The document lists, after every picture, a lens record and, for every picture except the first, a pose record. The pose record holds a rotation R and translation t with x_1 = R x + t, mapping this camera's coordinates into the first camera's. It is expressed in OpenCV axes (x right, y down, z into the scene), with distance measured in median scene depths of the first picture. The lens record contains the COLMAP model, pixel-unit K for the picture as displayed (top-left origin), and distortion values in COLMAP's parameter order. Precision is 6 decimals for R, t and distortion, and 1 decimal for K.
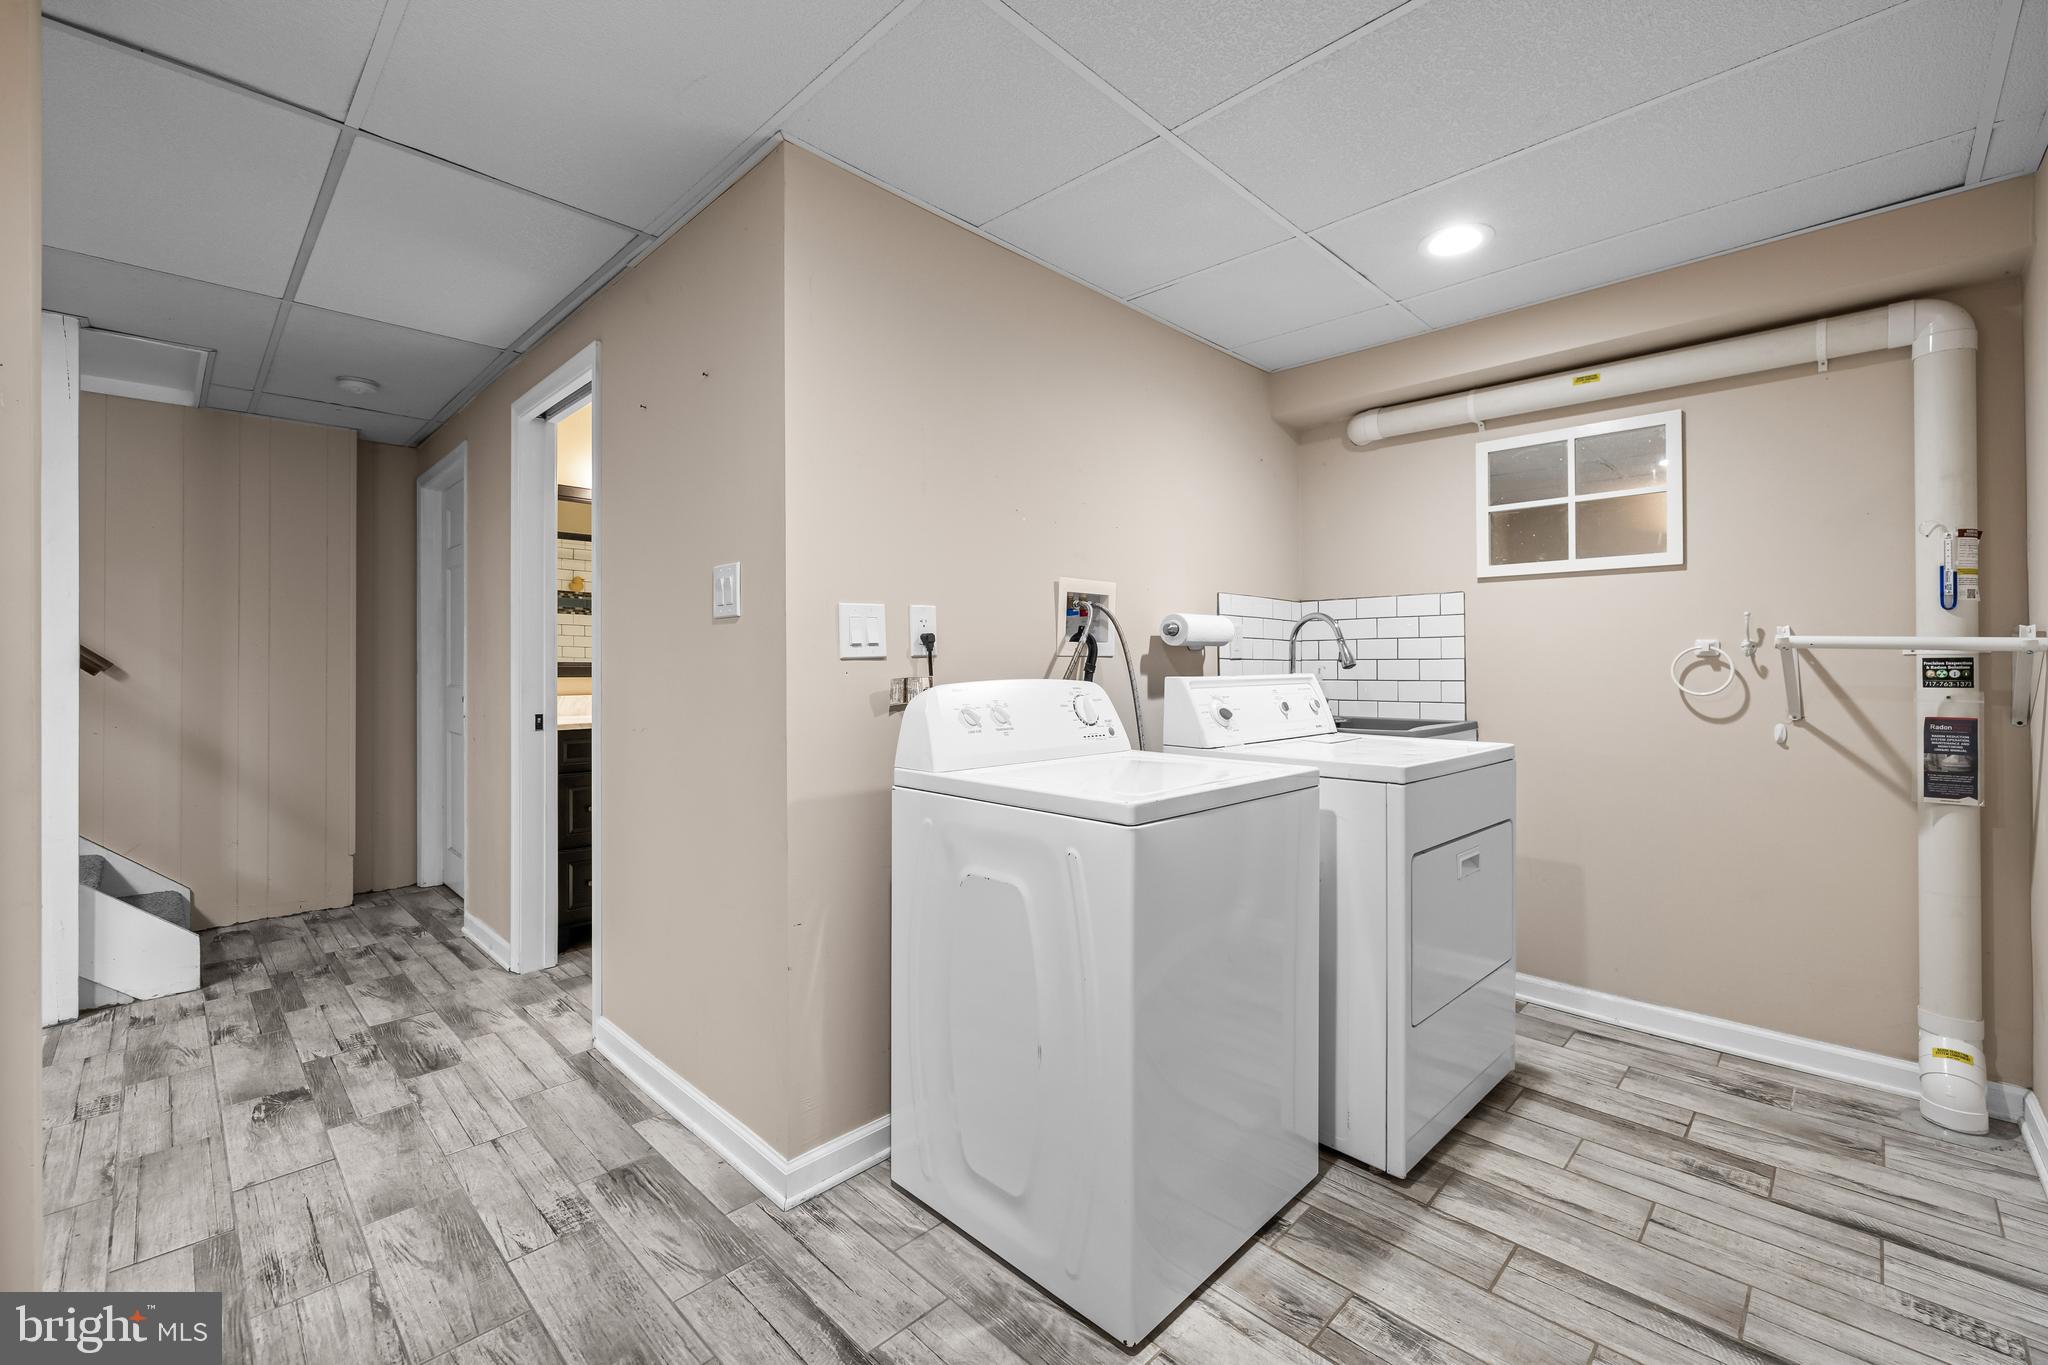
lens RADIAL K [[860.3, 0, 1013.9], [0, 860.3, 657.1], [0, 0, 1]] dist [0.001173, -0.002339]
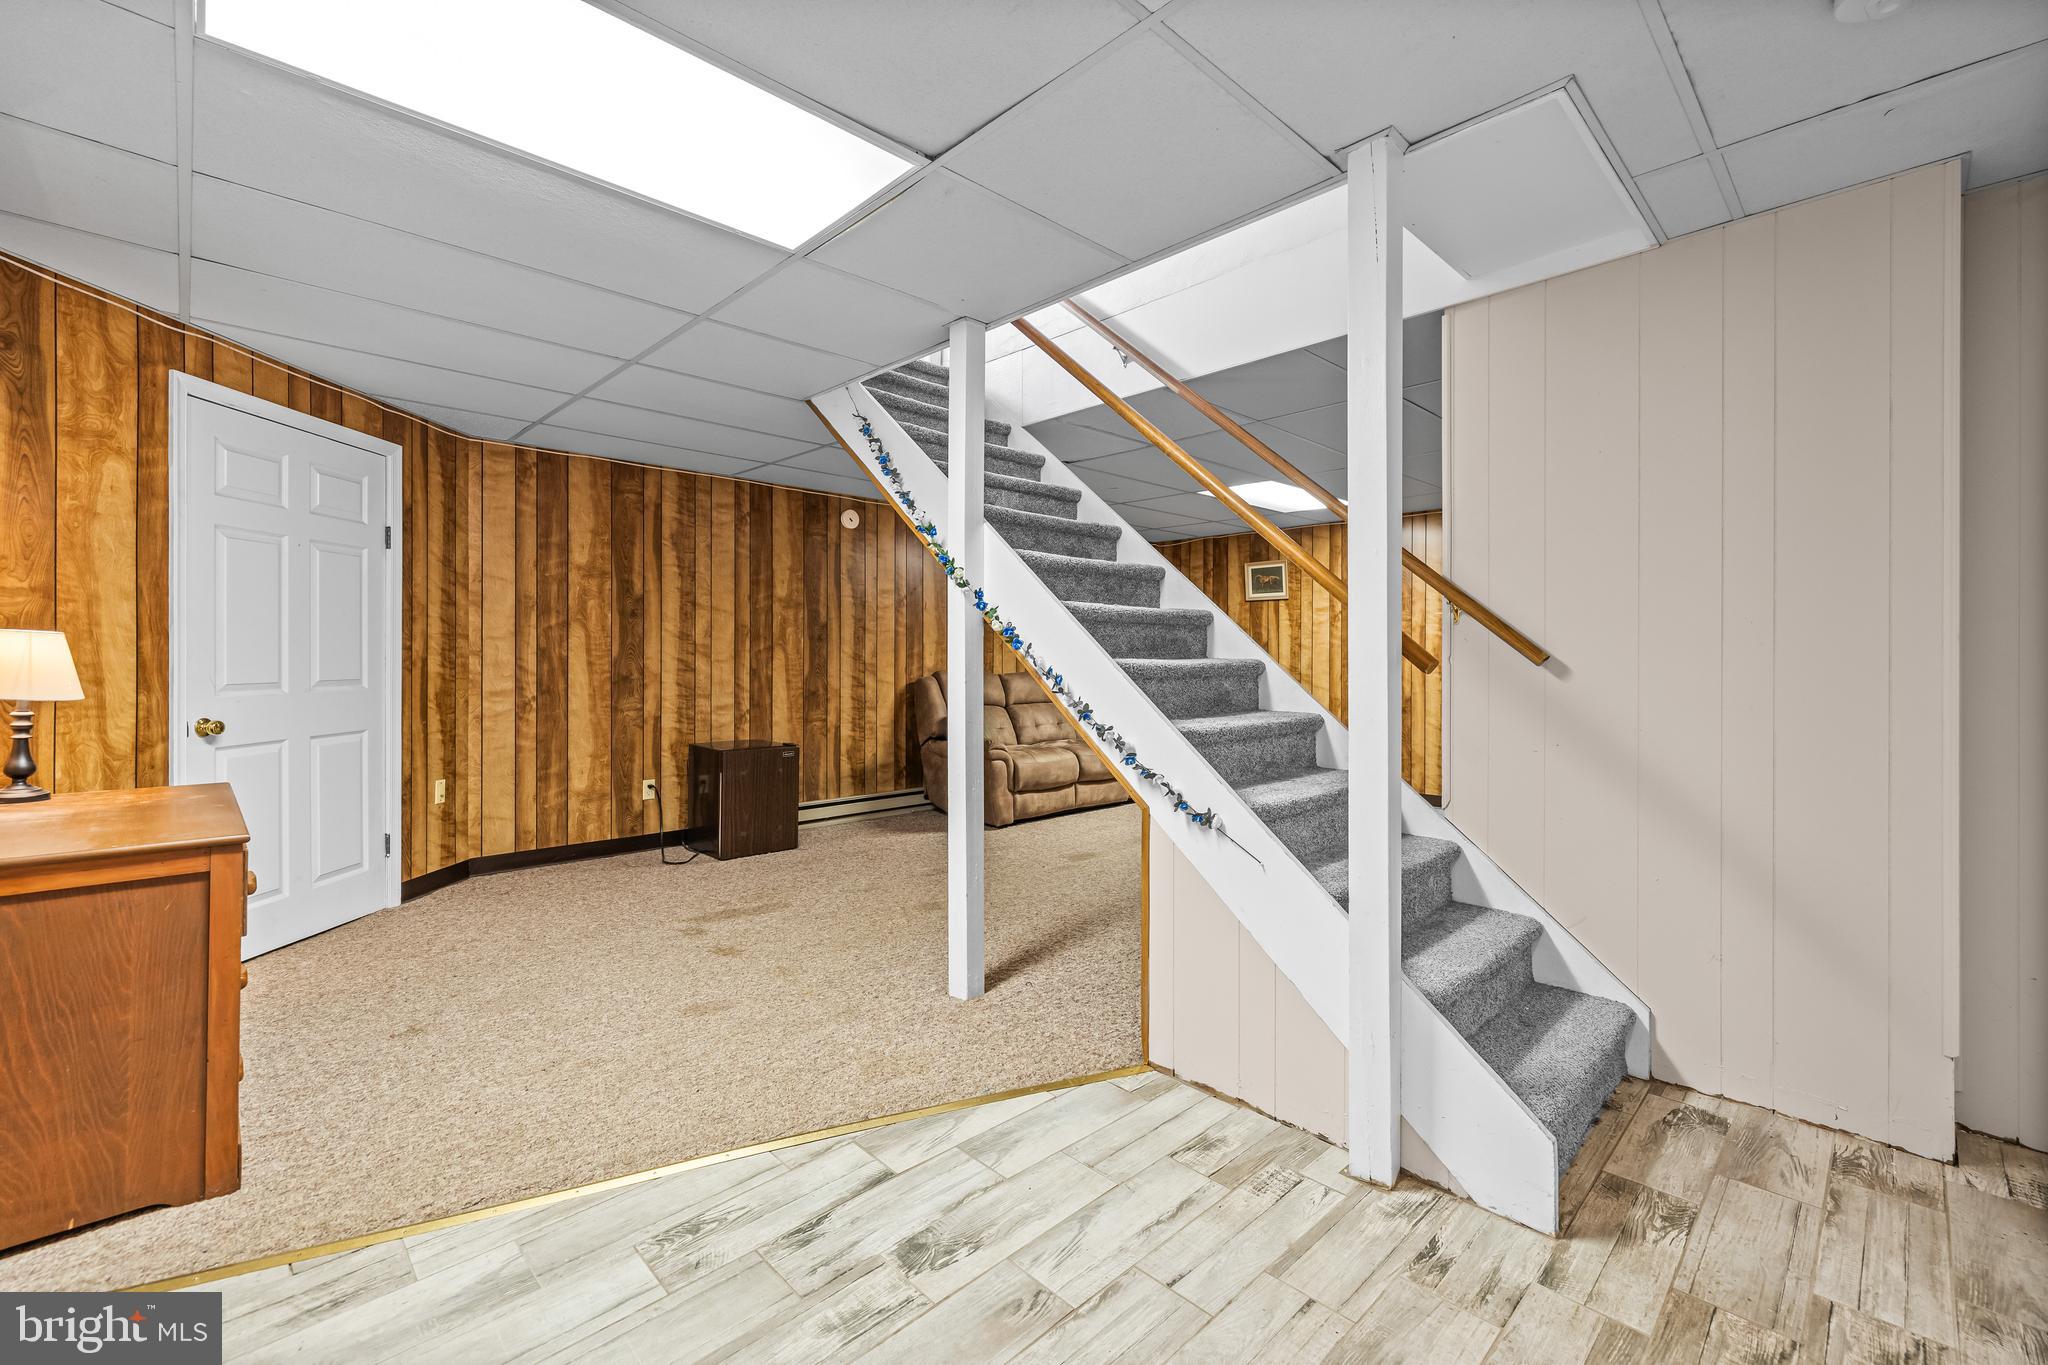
lens RADIAL K [[860.3, 0, 1013.9], [0, 860.3, 657.1], [0, 0, 1]] dist [0.001173, -0.002339]
pose [[-0.022342, 0.002361, -0.999748, -0.380765], [0.007676, 0.999968, 0.002190, 0.005580], [0.999721, -0.007625, -0.022360, 0.660270]]
